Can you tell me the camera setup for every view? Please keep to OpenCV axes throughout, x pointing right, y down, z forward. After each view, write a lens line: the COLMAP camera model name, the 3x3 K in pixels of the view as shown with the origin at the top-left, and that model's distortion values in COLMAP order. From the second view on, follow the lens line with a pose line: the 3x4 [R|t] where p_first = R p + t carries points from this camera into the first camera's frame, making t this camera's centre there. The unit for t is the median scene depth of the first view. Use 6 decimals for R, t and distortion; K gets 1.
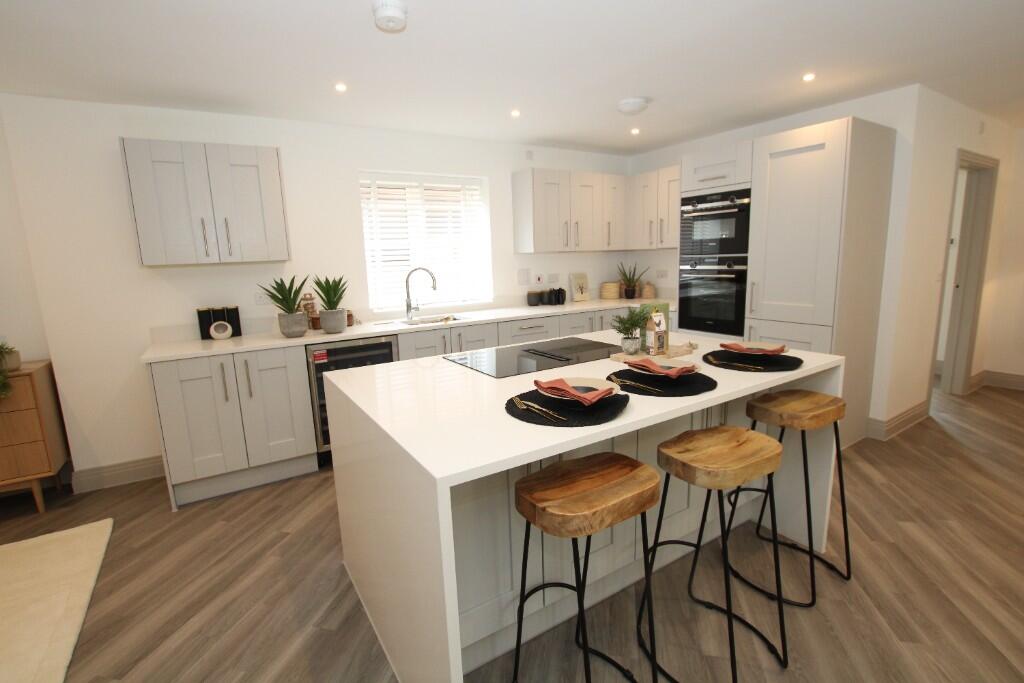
lens RADIAL K [[475.2, 0, 512.0], [0, 475.2, 341.5], [0, 0, 1]] dist [-0.027440, 0.000821]
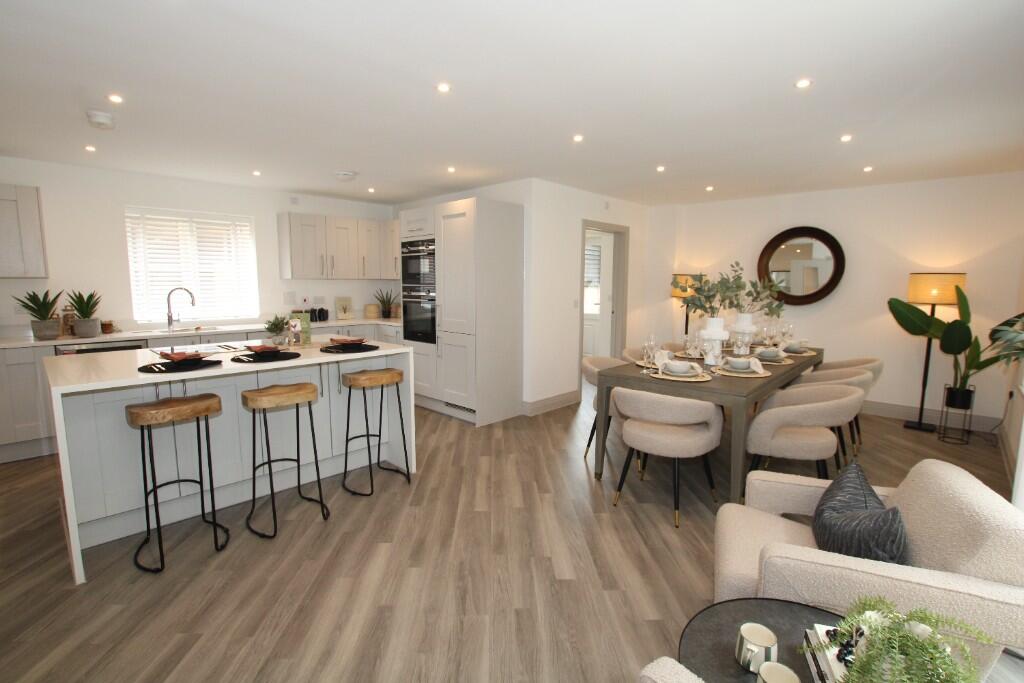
lens RADIAL K [[475.2, 0, 512.0], [0, 475.2, 341.5], [0, 0, 1]] dist [-0.027440, 0.000821]
pose [[0.969211, 0.007815, 0.246109, 0.421001], [0.006735, 0.998281, -0.058219, 0.074591], [-0.246141, 0.058084, 0.967492, -0.463131]]
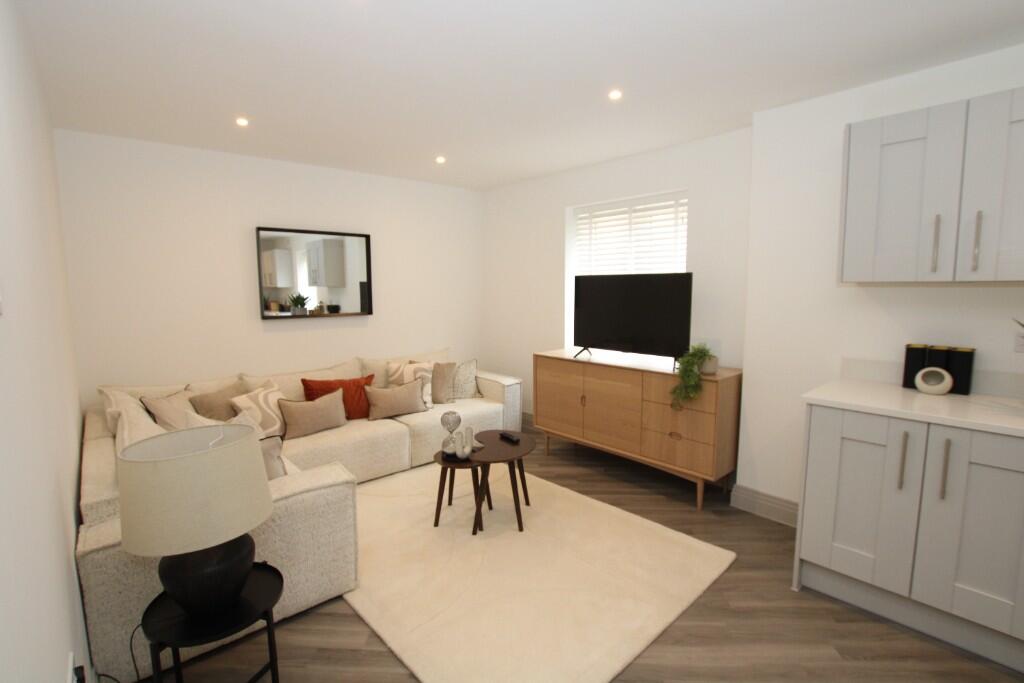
lens RADIAL K [[475.2, 0, 512.0], [0, 475.2, 341.5], [0, 0, 1]] dist [-0.027440, 0.000821]
pose [[0.160965, 0.149280, -0.975605, -0.076745], [-0.167642, 0.978266, 0.122028, -0.059016], [0.972618, 0.143910, 0.182492, 0.287484]]
